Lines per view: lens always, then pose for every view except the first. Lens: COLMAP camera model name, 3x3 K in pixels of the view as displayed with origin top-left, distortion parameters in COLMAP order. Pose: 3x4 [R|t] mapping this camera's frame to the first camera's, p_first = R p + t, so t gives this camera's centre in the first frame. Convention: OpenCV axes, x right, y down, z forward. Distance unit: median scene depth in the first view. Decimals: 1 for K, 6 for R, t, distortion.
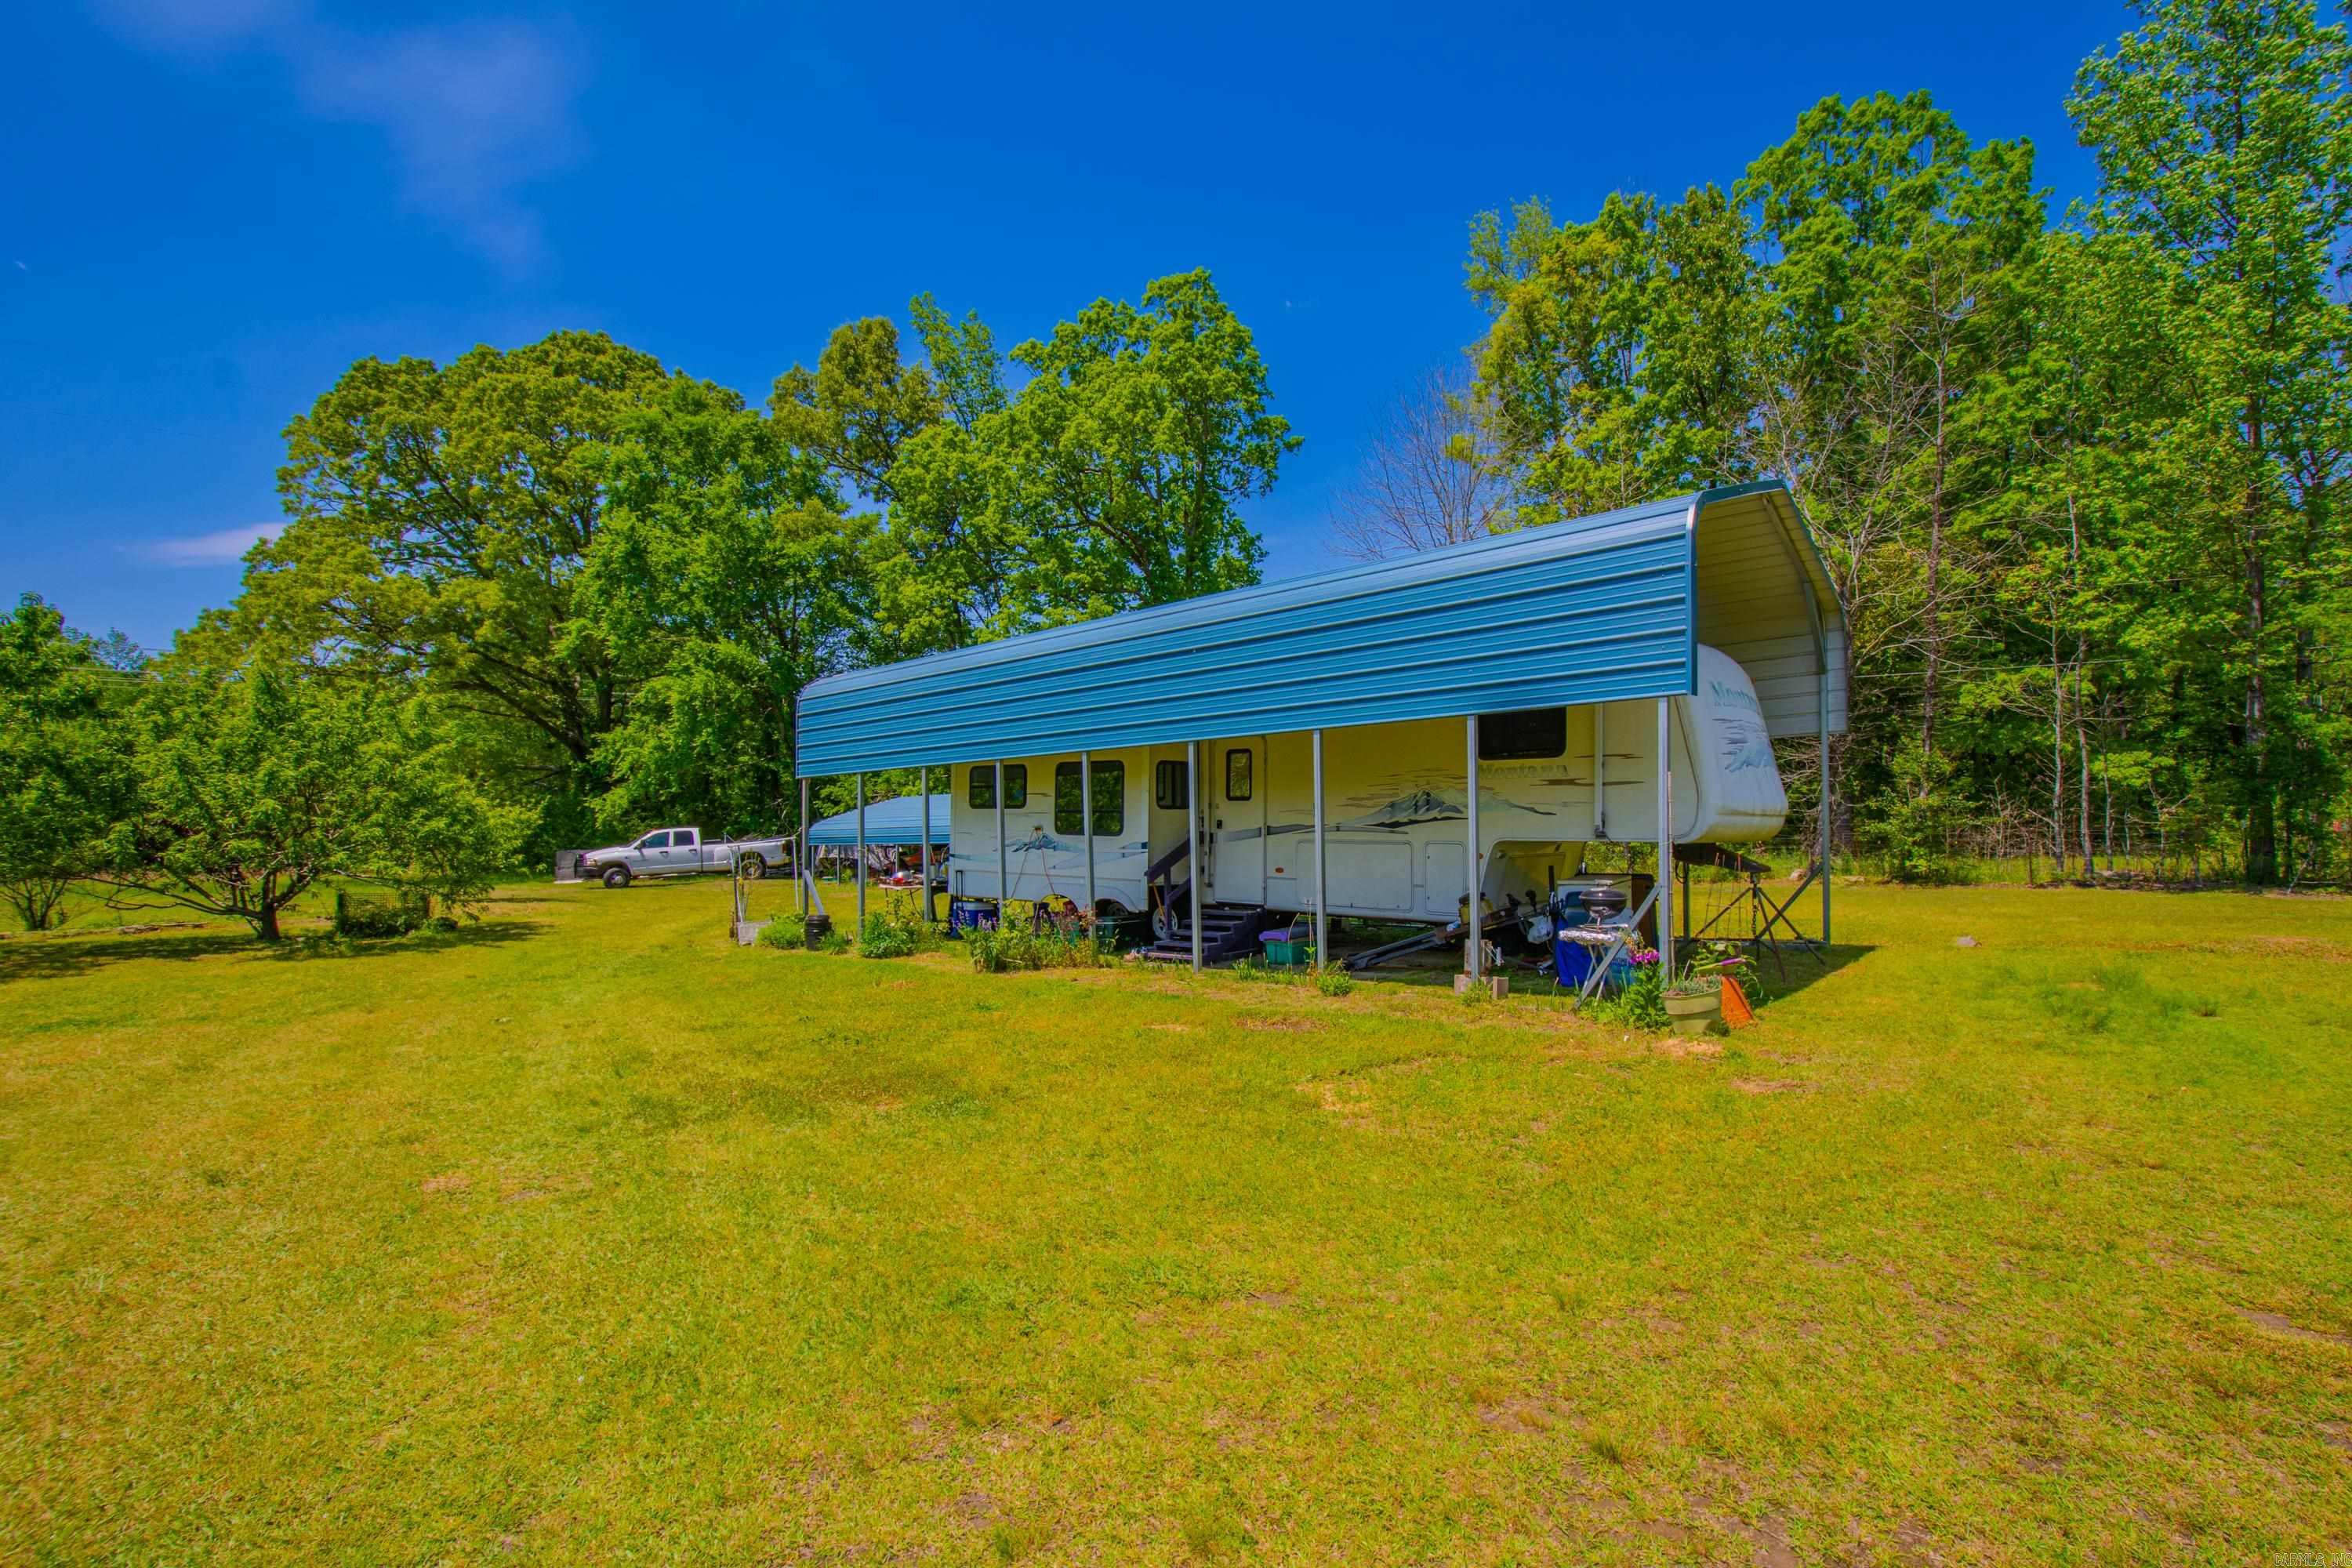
lens RADIAL K [[1010.2, 0, 1180.3], [0, 1010.2, 818.3], [0, 0, 1]] dist [0.018641, -0.012826]
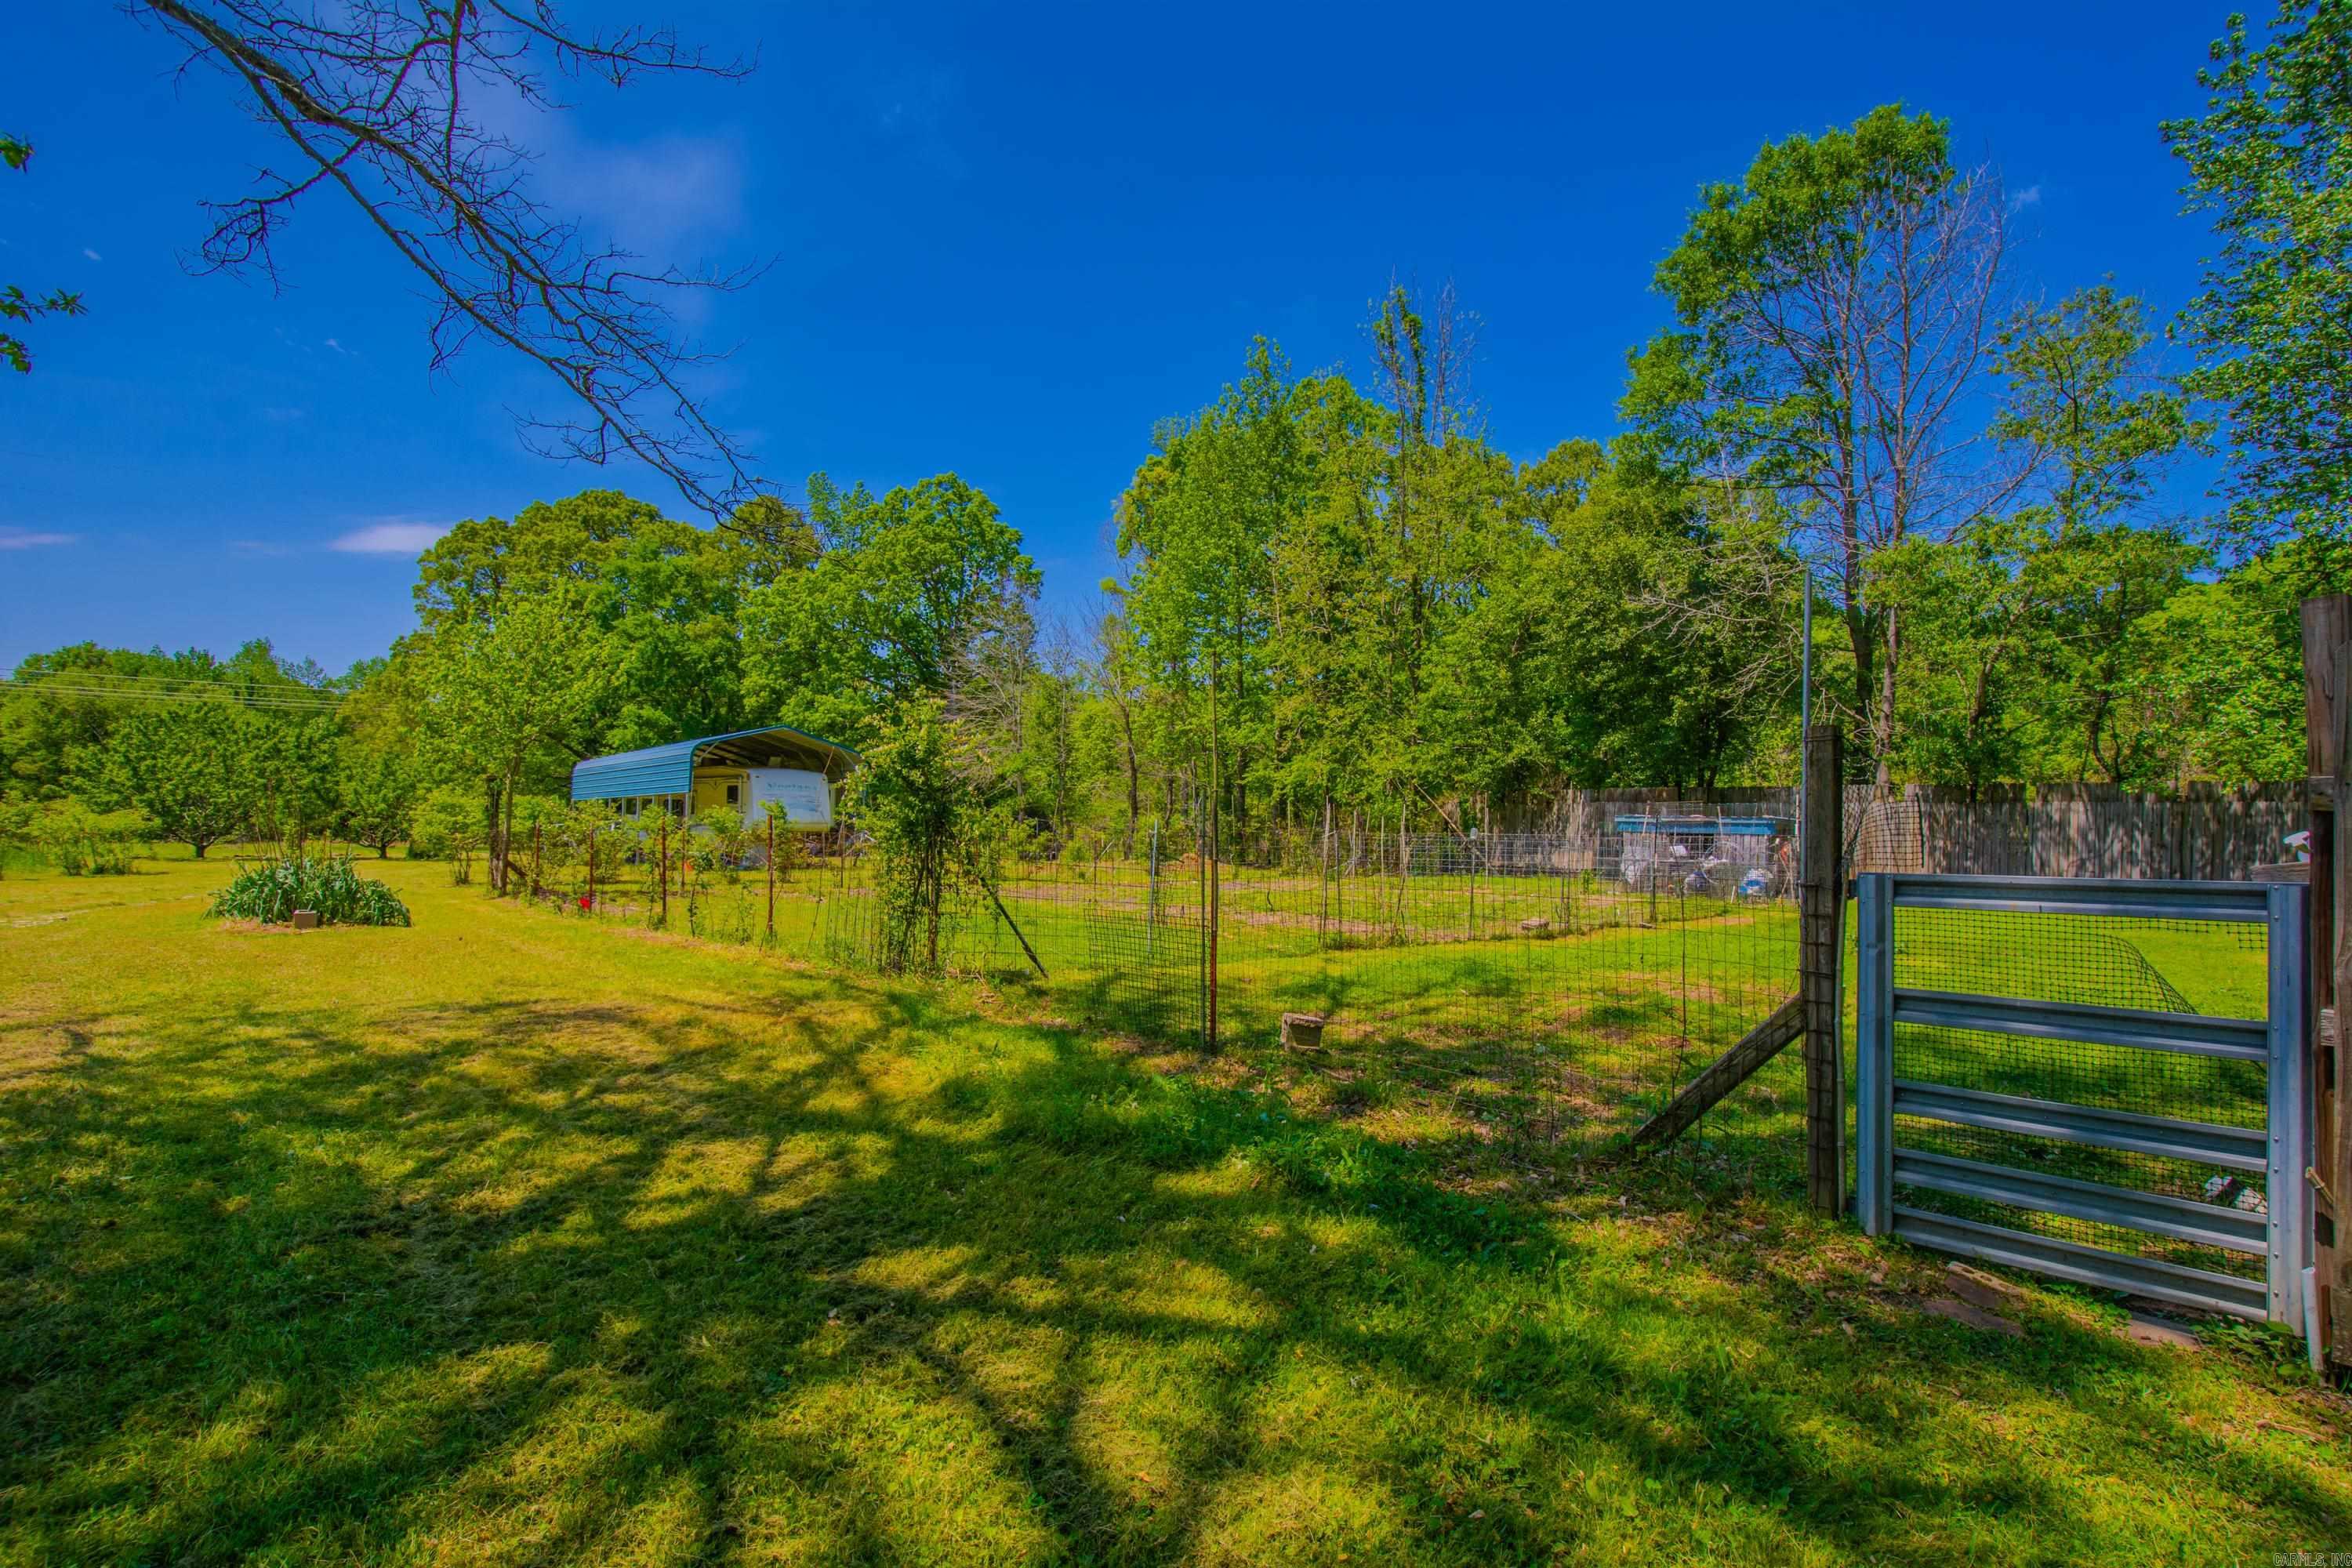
lens RADIAL K [[1137.6, 0, 1184.8], [0, 1137.6, 814.3], [0, 0, 1]] dist [0.035252, -0.029127]
pose [[0.988822, 0.026845, -0.146663, 0.642555], [-0.029055, 0.999494, -0.012947, -0.005353], [0.146241, 0.017064, 0.989102, -0.662709]]
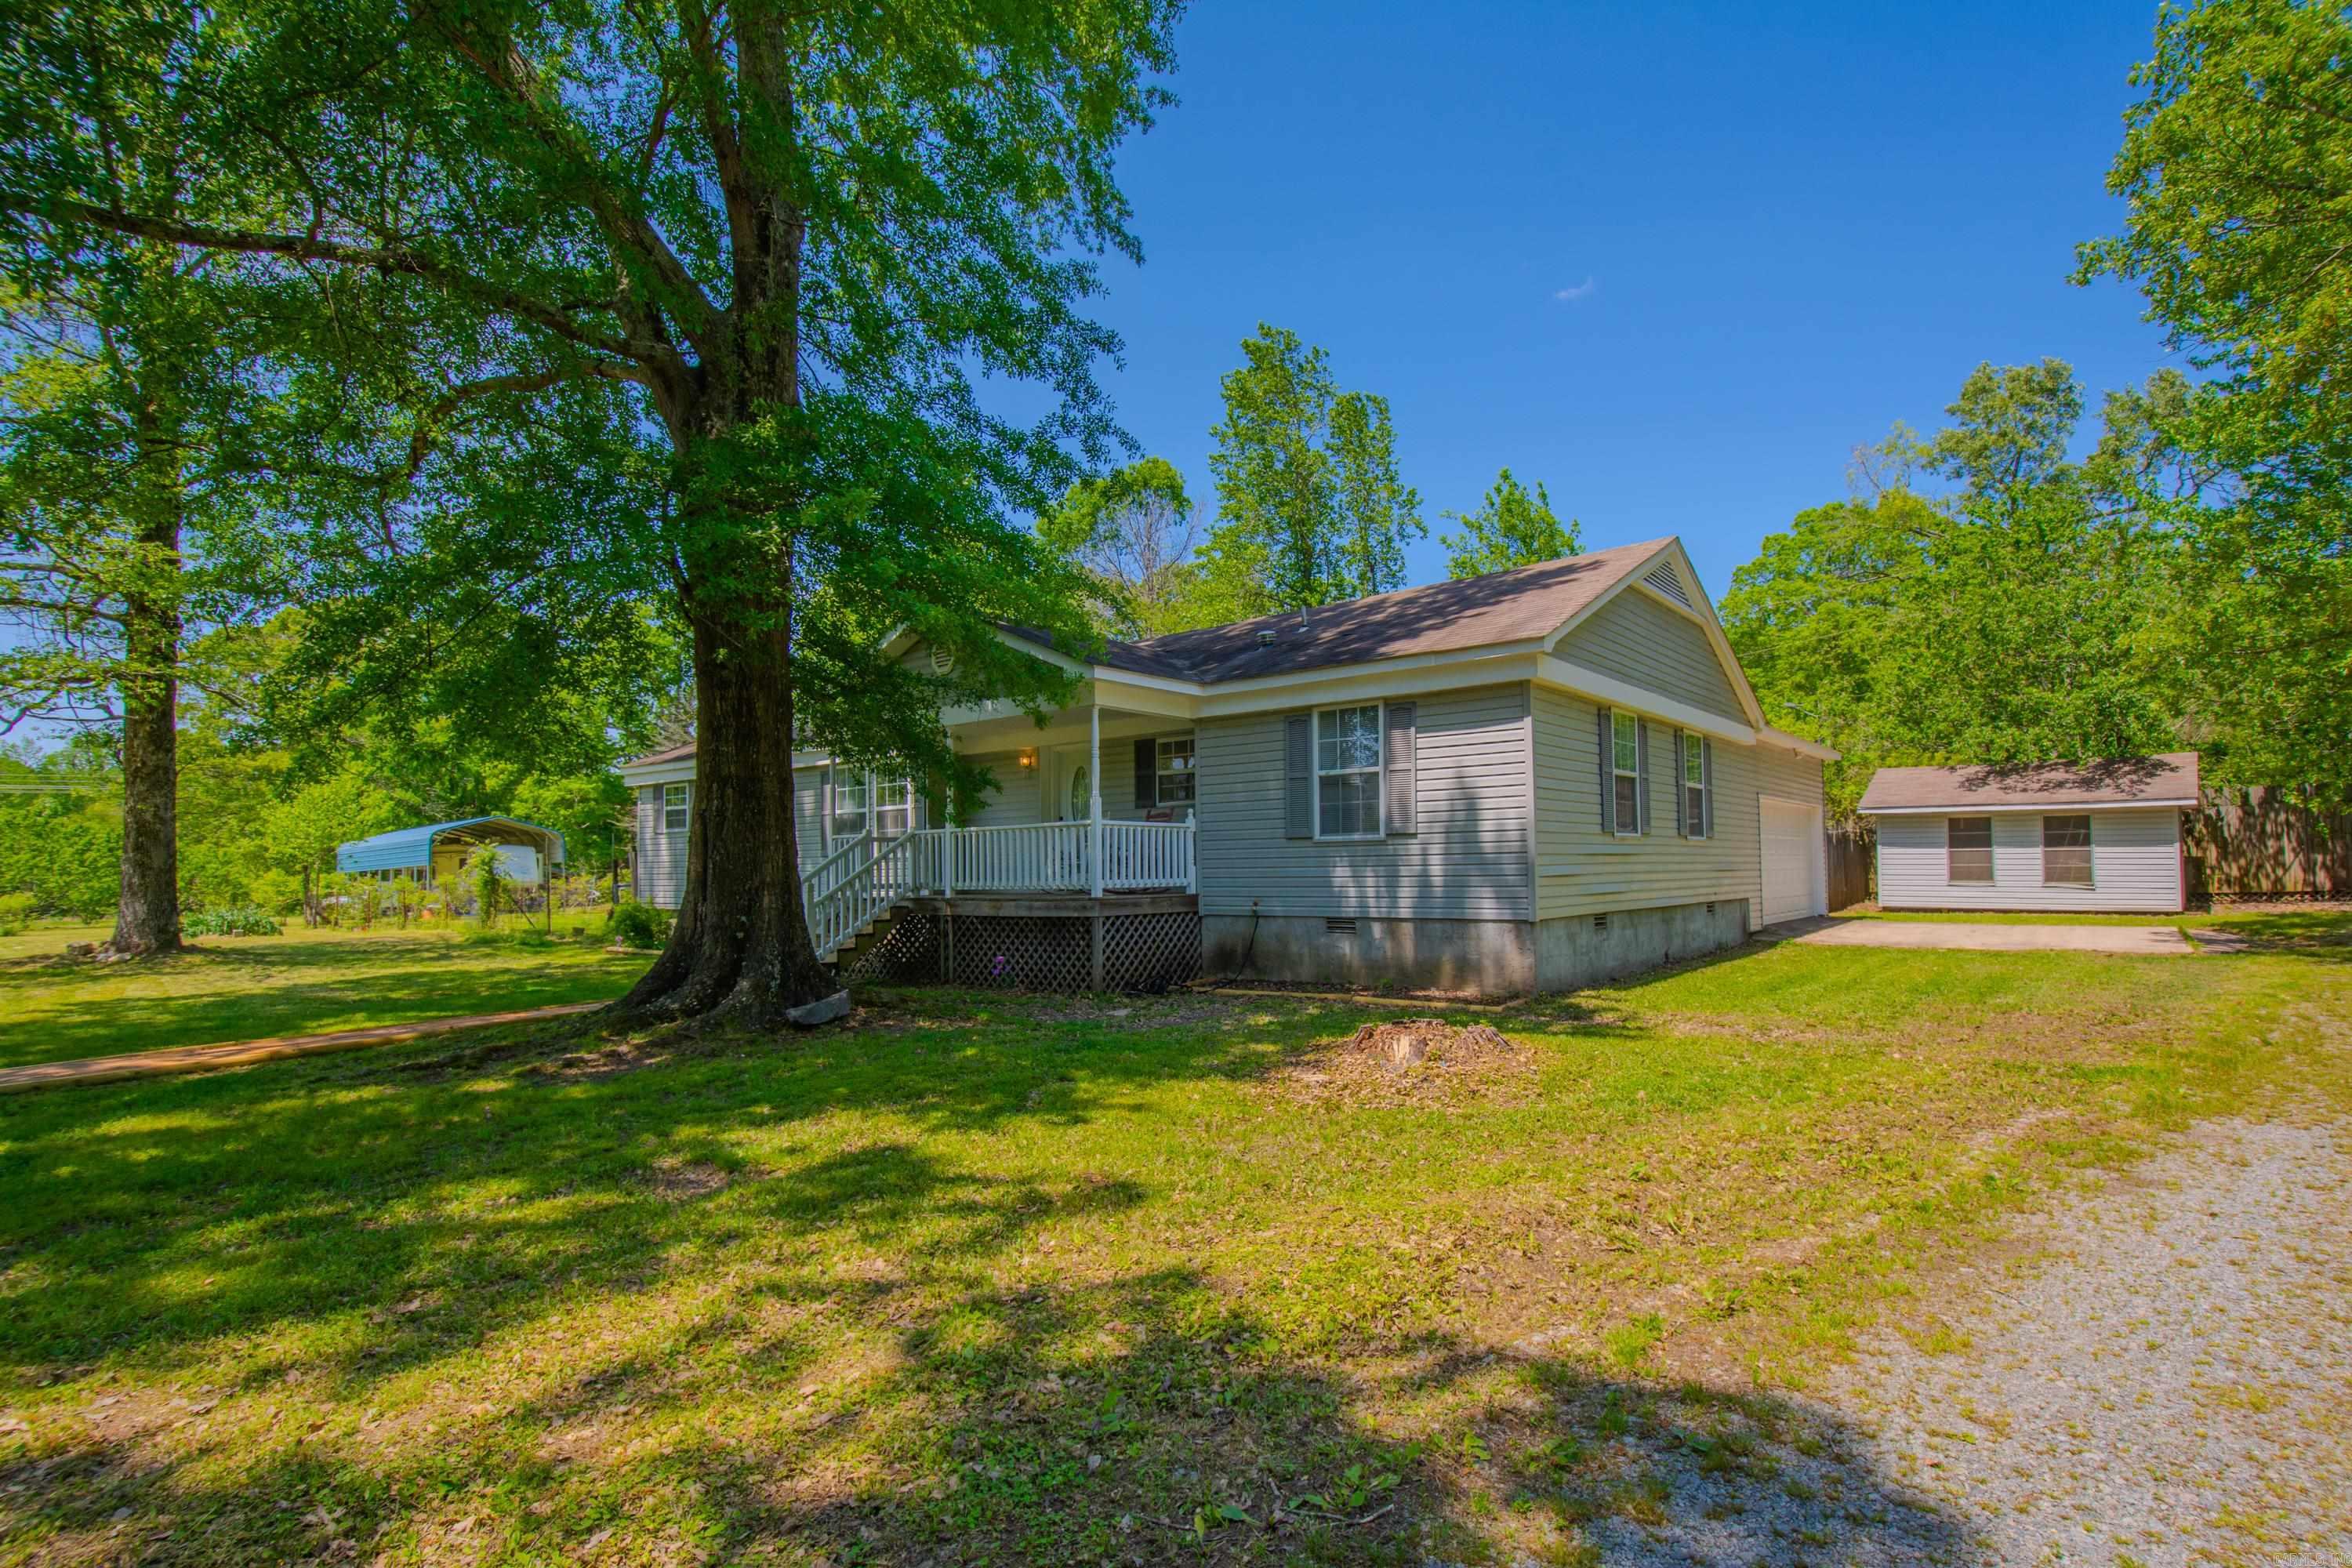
lens RADIAL K [[1137.6, 0, 1184.8], [0, 1137.6, 814.3], [0, 0, 1]] dist [0.035252, -0.029127]
pose [[0.999839, -0.013212, 0.012117, 0.994656], [0.013767, 0.998804, -0.046923, -0.007741], [-0.011483, 0.047083, 0.998825, -1.186902]]
